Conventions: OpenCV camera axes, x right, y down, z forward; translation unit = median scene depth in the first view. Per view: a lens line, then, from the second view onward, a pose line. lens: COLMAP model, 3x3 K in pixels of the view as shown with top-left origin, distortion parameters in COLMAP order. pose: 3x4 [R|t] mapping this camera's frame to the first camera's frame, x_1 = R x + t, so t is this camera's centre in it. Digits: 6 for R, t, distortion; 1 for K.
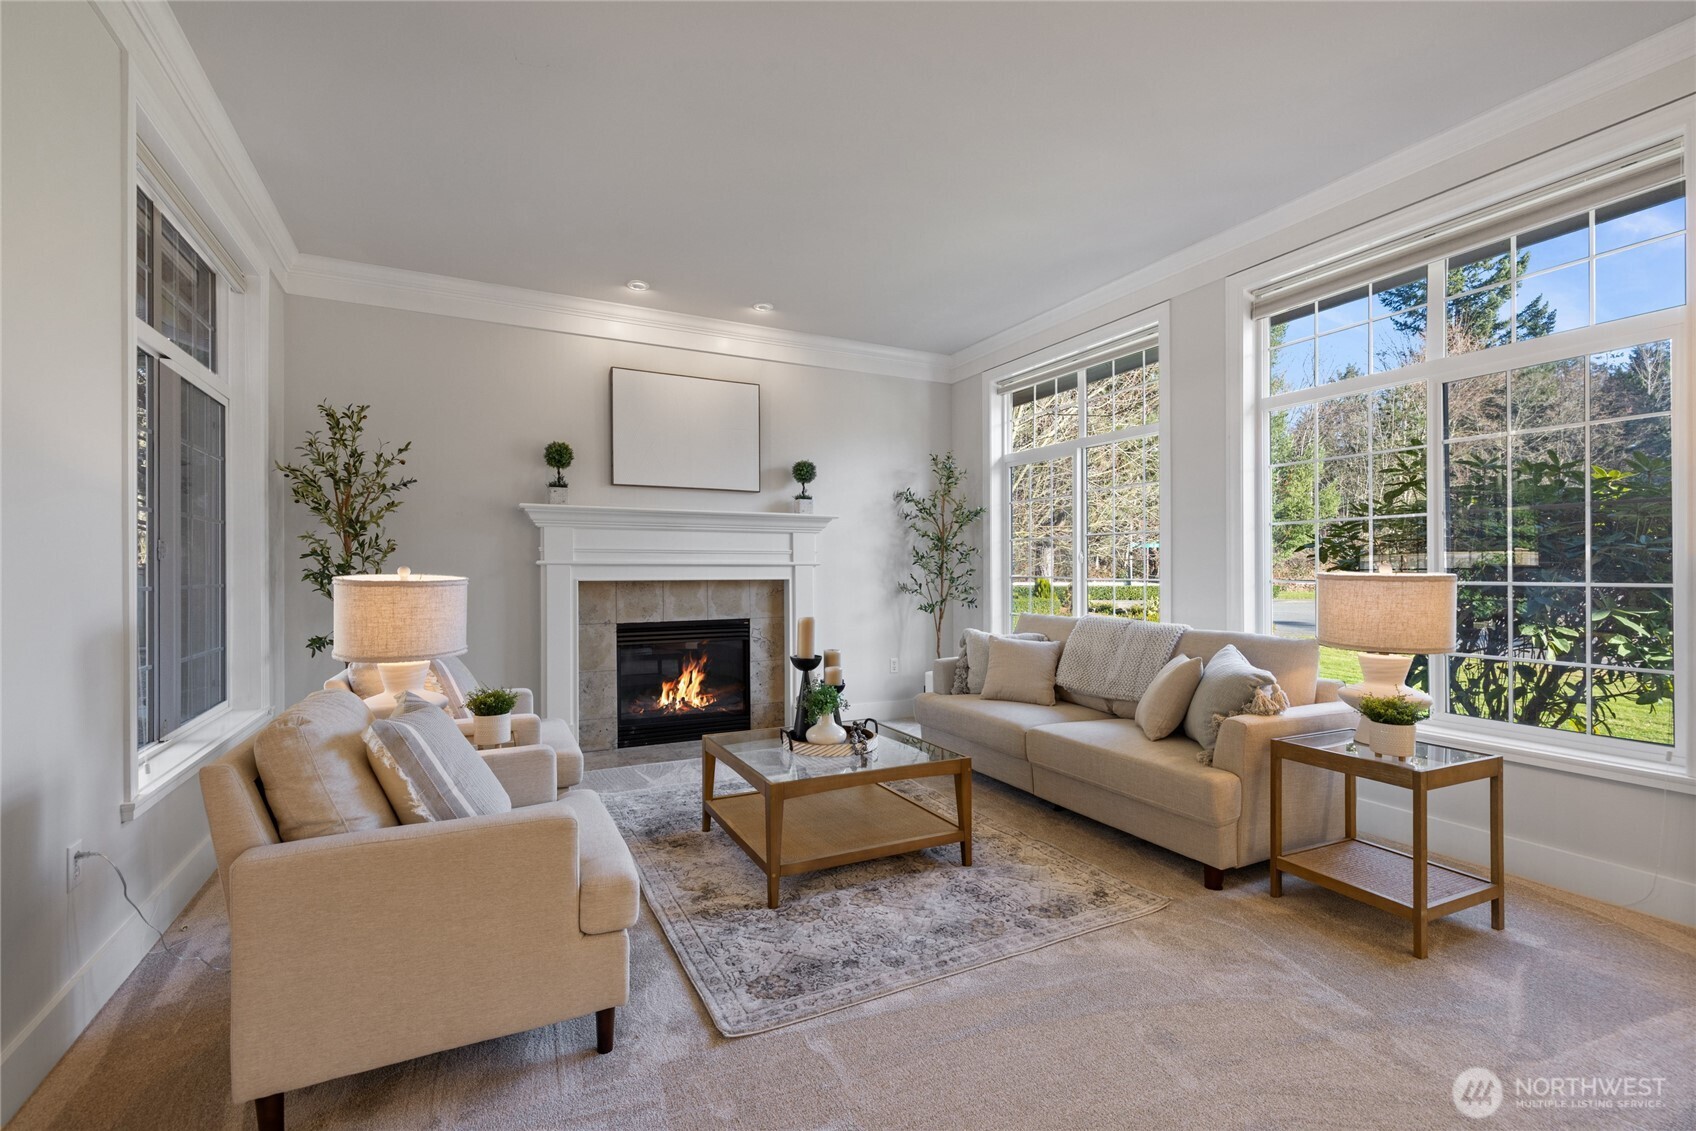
lens RADIAL K [[723.7, 0, 842.2], [0, 723.7, 564.0], [0, 0, 1]] dist [0.000246, -0.000358]
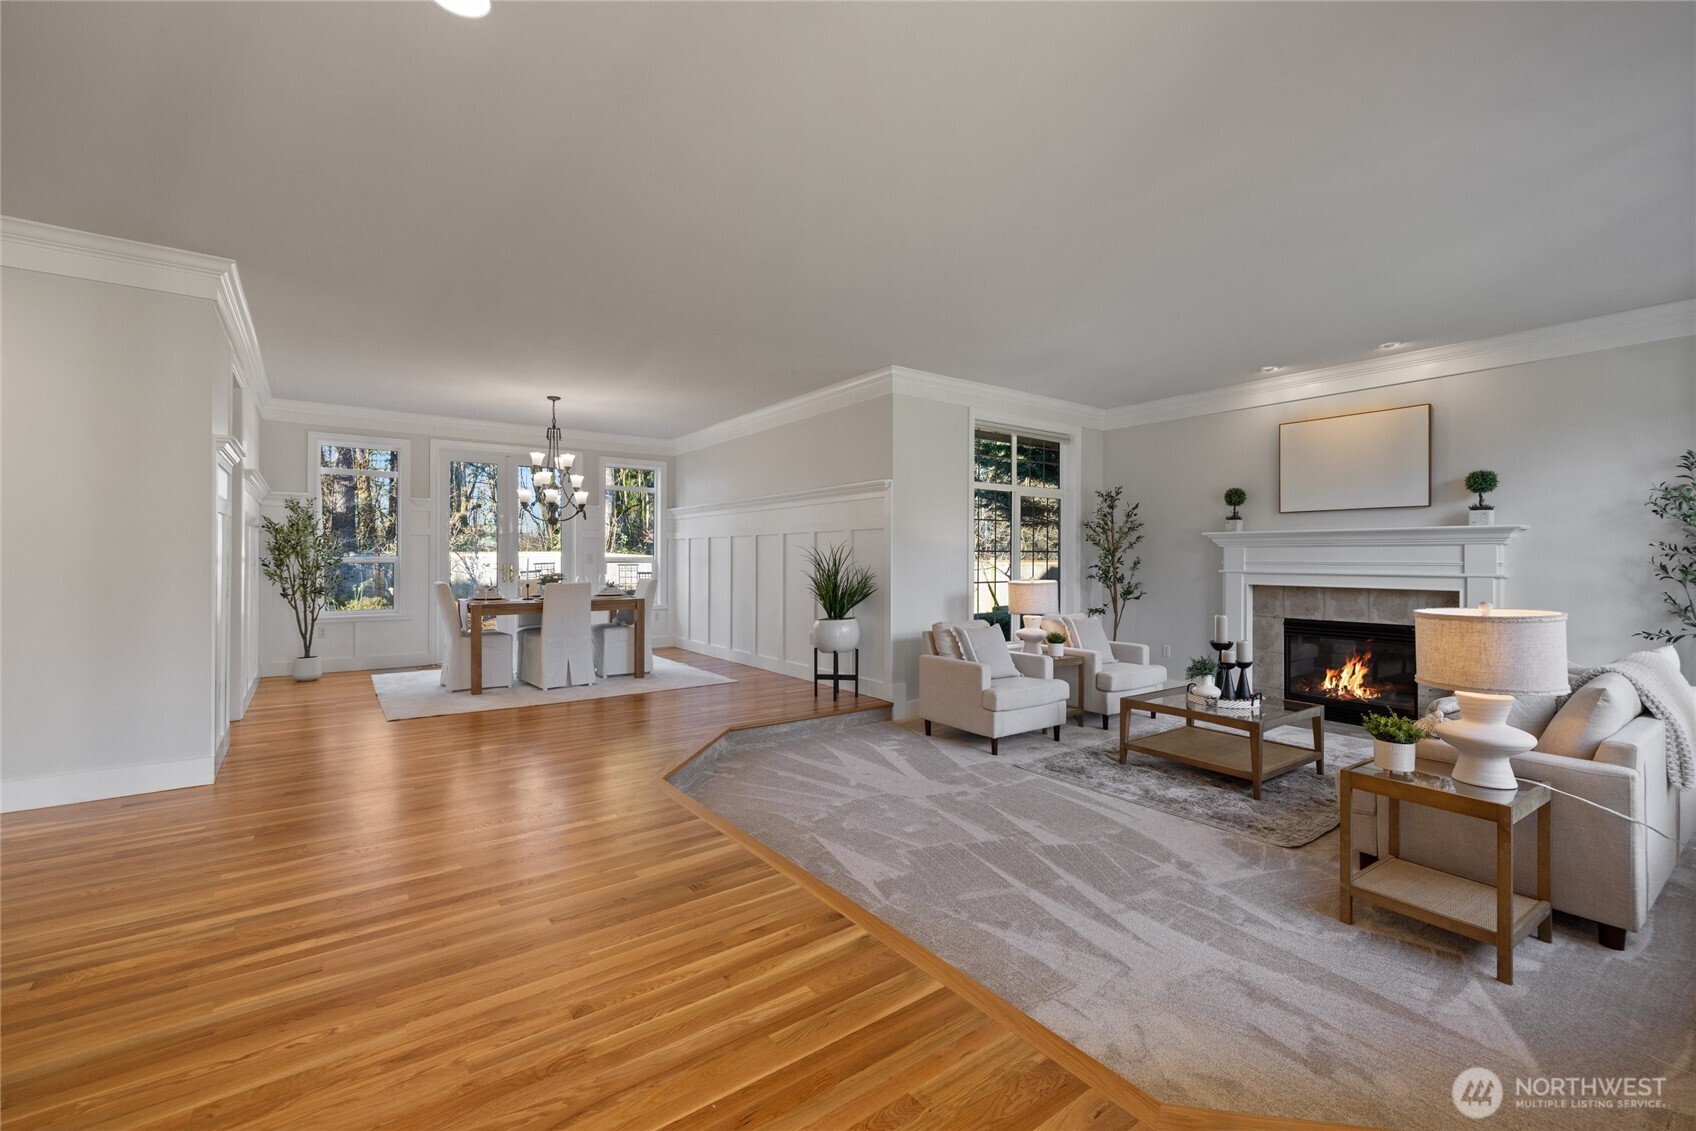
lens RADIAL K [[723.7, 0, 844.4], [0, 723.7, 553.6], [0, 0, 1]] dist [0.000246, -0.000358]
pose [[0.163234, -0.001666, -0.986586, 0.834843], [0.005597, 0.999984, -0.000763, -0.037295], [0.986571, -0.005397, 0.163241, -0.009117]]
